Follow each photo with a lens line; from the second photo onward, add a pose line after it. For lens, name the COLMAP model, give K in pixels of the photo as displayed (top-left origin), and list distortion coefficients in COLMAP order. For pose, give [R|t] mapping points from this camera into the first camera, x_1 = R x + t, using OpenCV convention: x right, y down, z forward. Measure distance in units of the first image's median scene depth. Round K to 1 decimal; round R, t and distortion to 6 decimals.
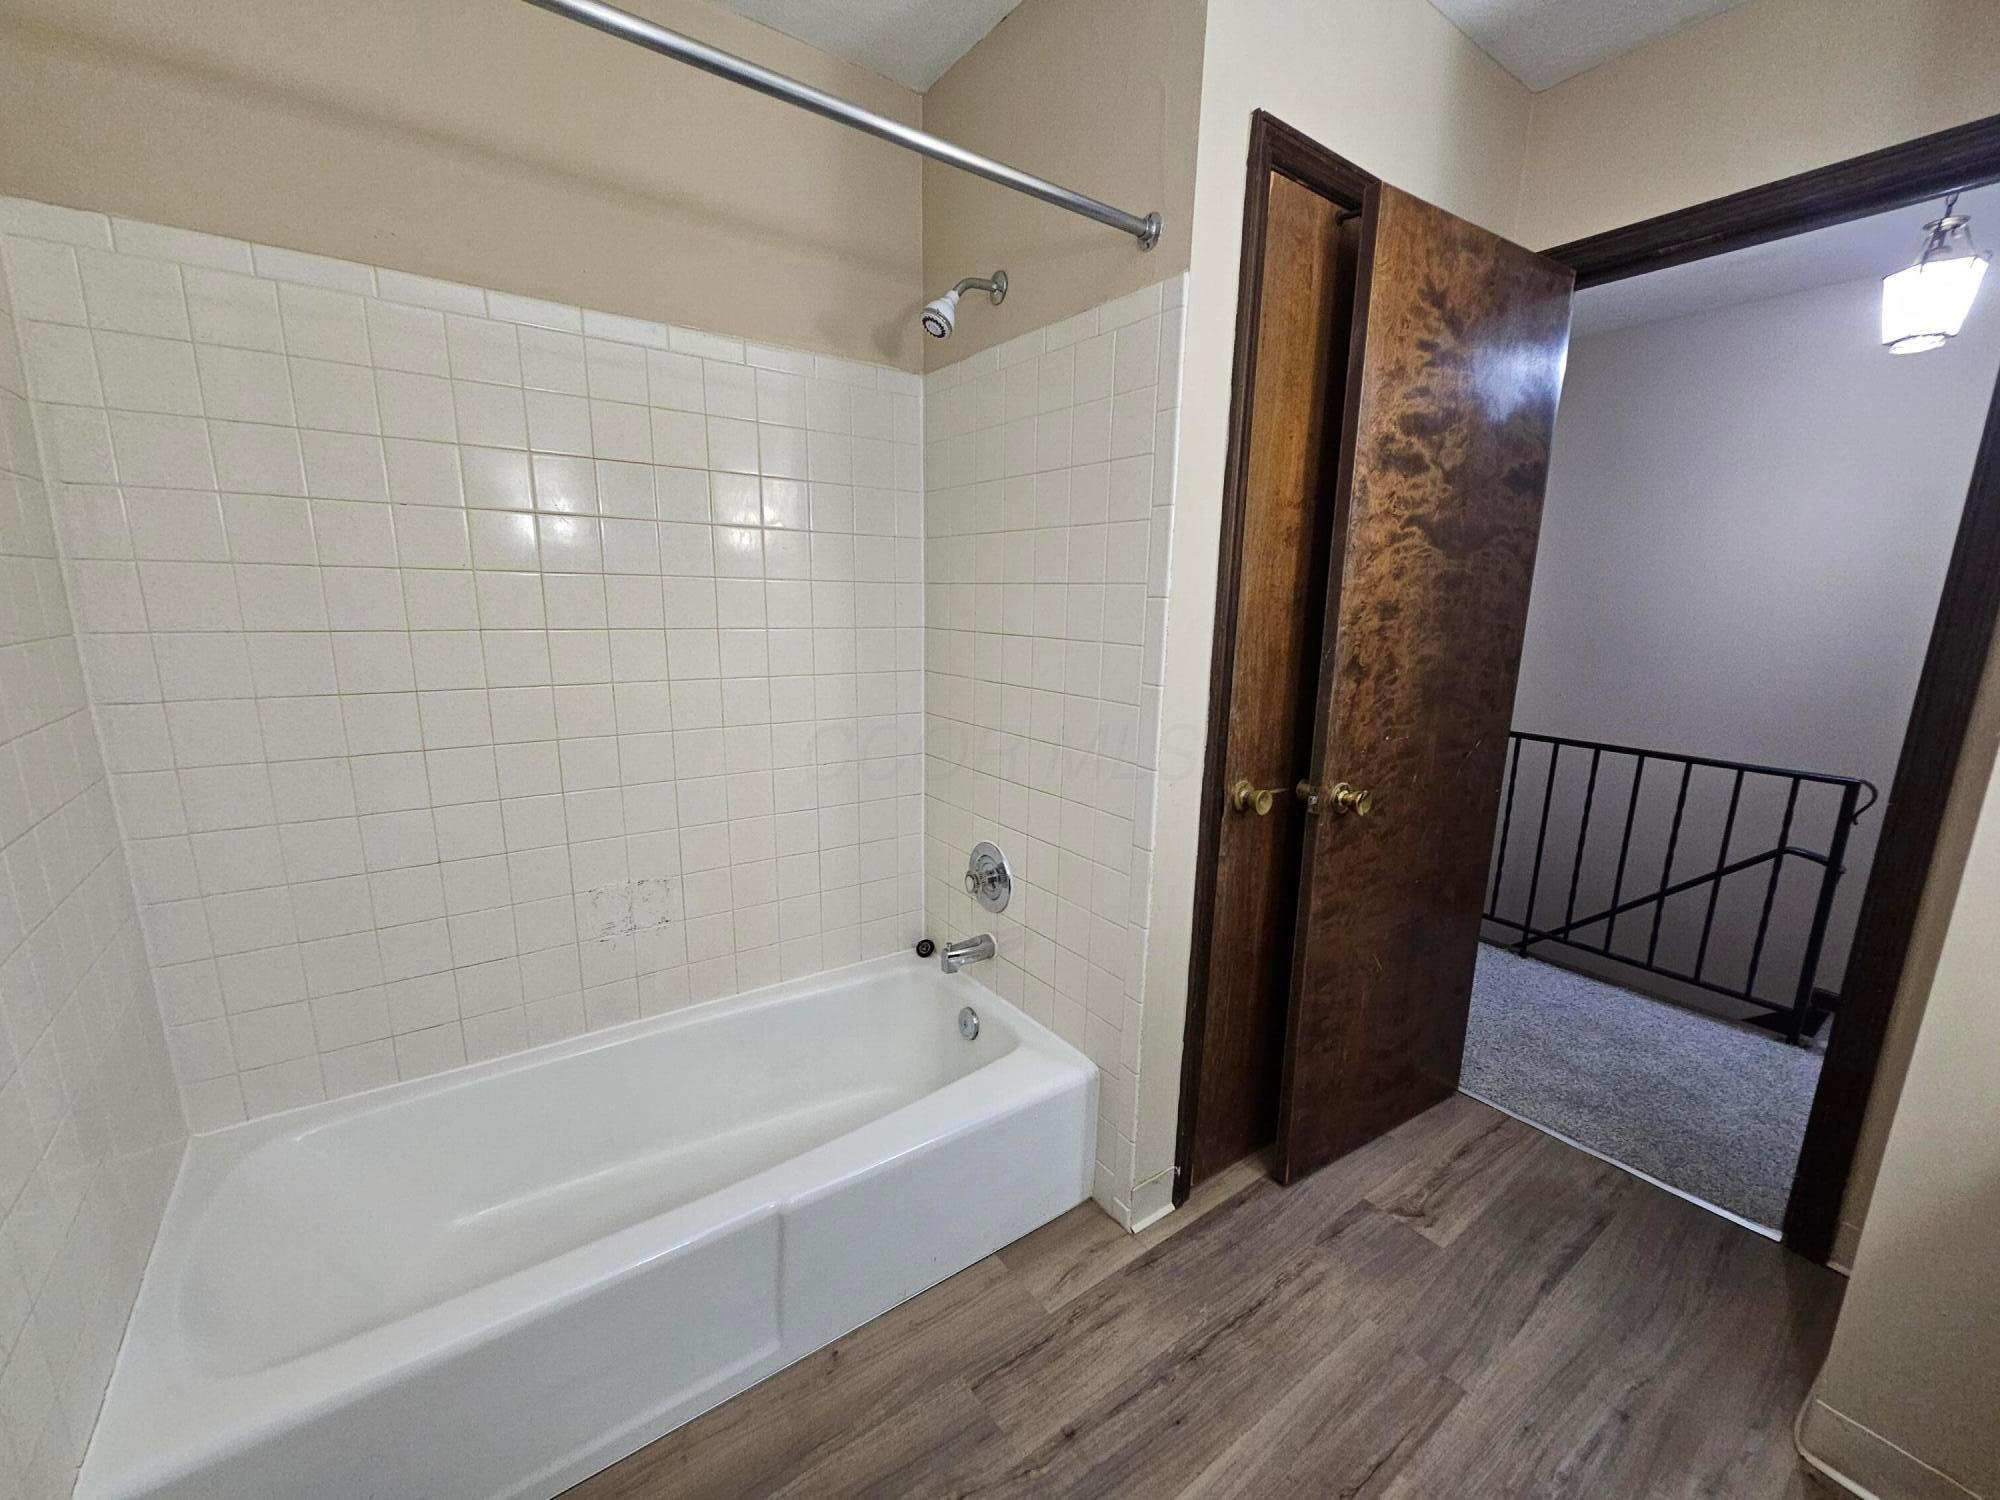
lens RADIAL K [[814.1, 0, 1016.1], [0, 814.1, 771.8], [0, 0, 1]] dist [-0.003110, -0.000560]
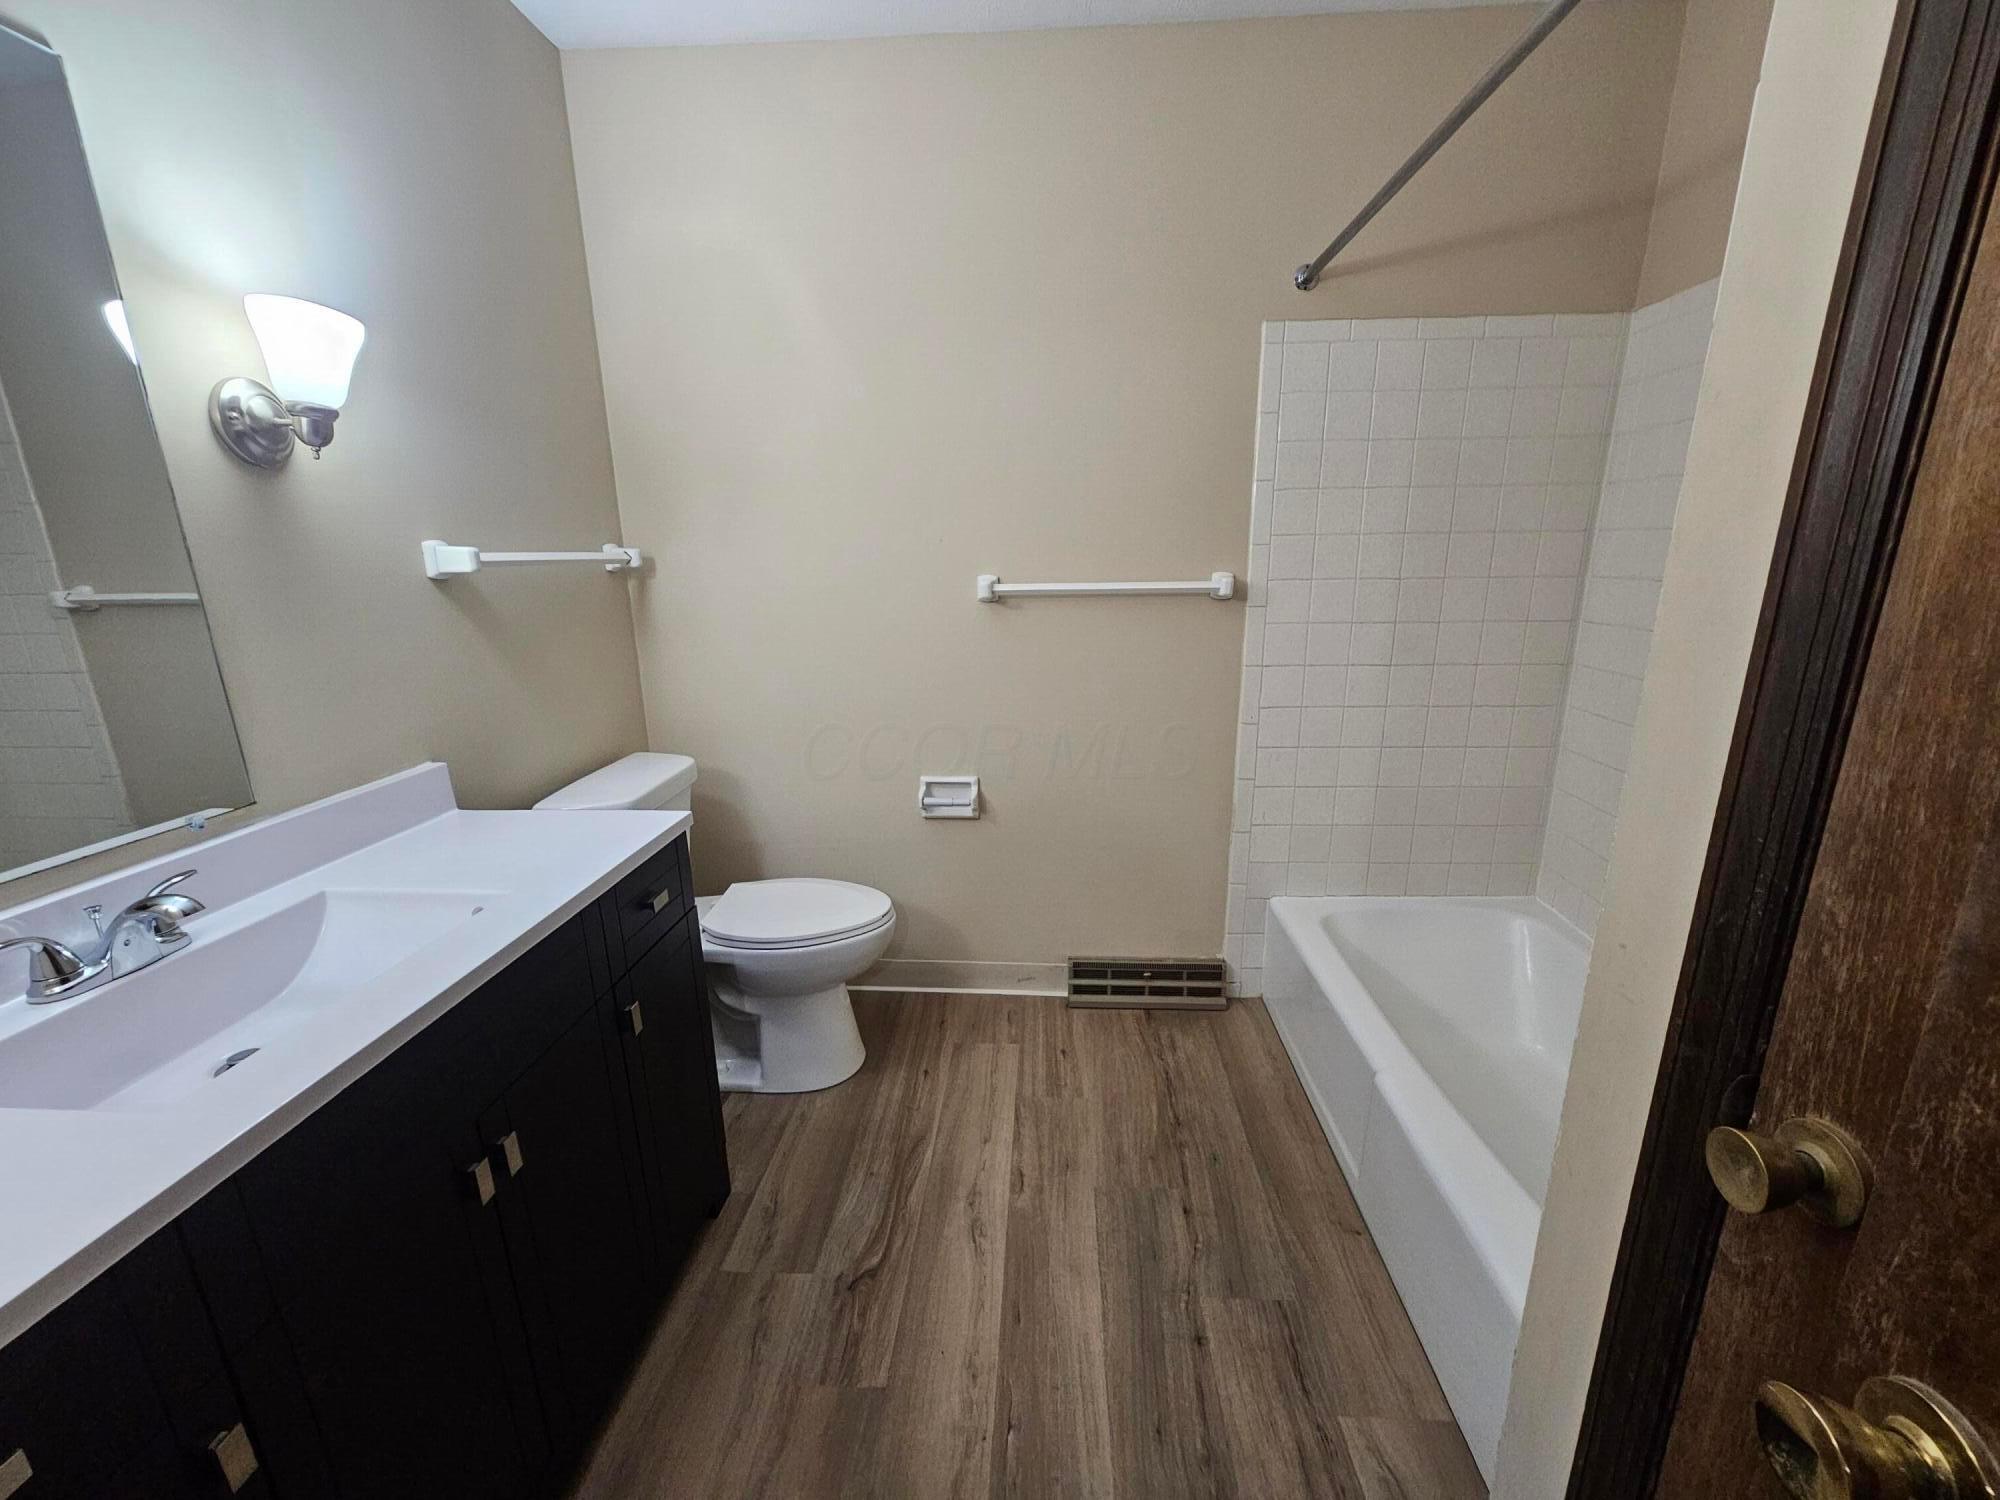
lens RADIAL K [[814.1, 0, 1016.1], [0, 814.1, 771.8], [0, 0, 1]] dist [-0.003110, -0.000560]
pose [[-0.634775, 0.189375, -0.749131, 0.844308], [-0.166125, 0.913383, 0.371663, -0.216725], [0.754628, 0.360372, -0.548333, 1.088530]]
